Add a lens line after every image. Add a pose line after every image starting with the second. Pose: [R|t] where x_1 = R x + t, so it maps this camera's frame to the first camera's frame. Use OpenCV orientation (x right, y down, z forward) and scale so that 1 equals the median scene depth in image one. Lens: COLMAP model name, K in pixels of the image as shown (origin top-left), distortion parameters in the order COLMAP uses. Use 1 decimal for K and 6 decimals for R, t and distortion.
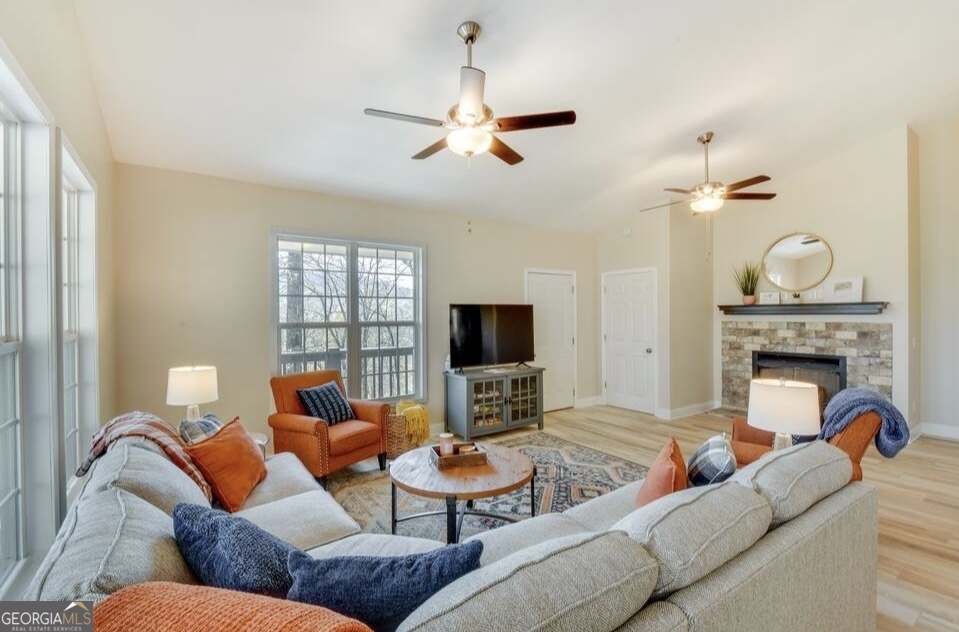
lens RADIAL K [[408.3, 0, 475.0], [0, 408.3, 317.5], [0, 0, 1]] dist [-0.003754, -0.000307]
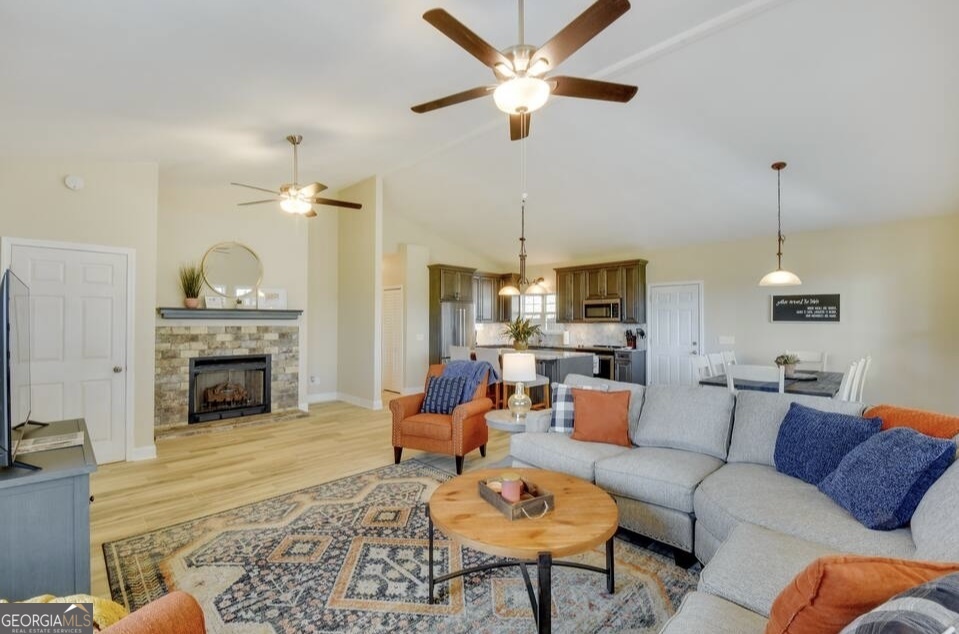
lens RADIAL K [[408.3, 0, 472.5], [0, 408.3, 318.0], [0, 0, 1]] dist [-0.003754, -0.000307]
pose [[-0.151629, 0.016531, 0.988299, -0.382447], [0.005239, 0.999860, -0.015921, 0.010601], [-0.988424, 0.002763, -0.151694, 0.581156]]
